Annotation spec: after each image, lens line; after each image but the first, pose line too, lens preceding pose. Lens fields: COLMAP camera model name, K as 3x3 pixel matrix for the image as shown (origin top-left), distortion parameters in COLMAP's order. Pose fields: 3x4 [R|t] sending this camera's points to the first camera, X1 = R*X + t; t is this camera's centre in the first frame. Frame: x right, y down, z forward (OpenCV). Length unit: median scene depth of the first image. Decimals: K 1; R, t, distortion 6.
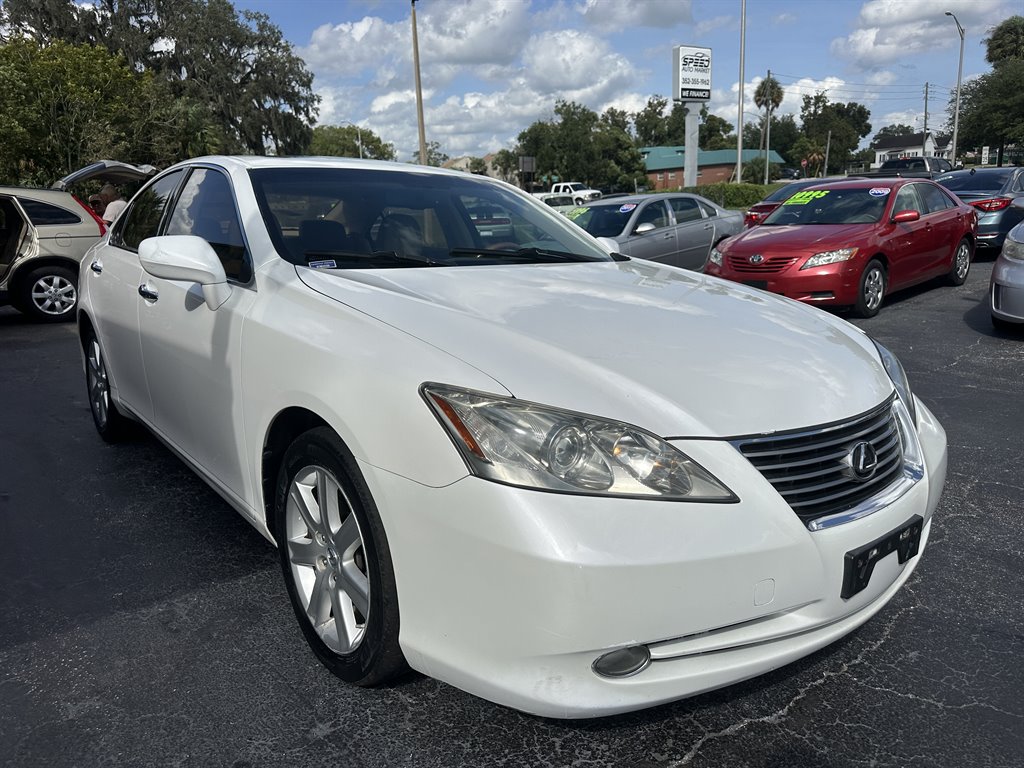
lens RADIAL K [[775.2, 0, 493.2], [0, 775.2, 404.8], [0, 0, 1]] dist [0.024078, -0.023566]
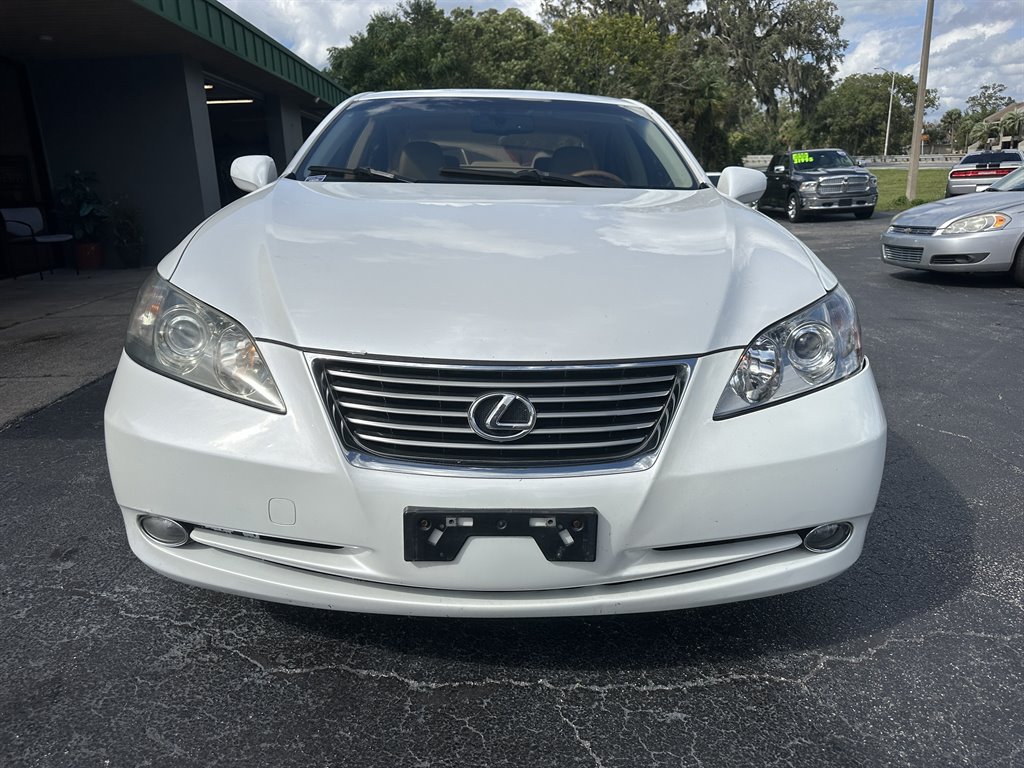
lens RADIAL K [[775.2, 0, 512.7], [0, 775.2, 394.0], [0, 0, 1]] dist [0.024078, -0.023566]
pose [[0.768116, 0.183730, -0.613385, 0.116039], [-0.164126, 0.982439, 0.088747, -0.003258], [0.618919, 0.032504, 0.784782, 0.043618]]
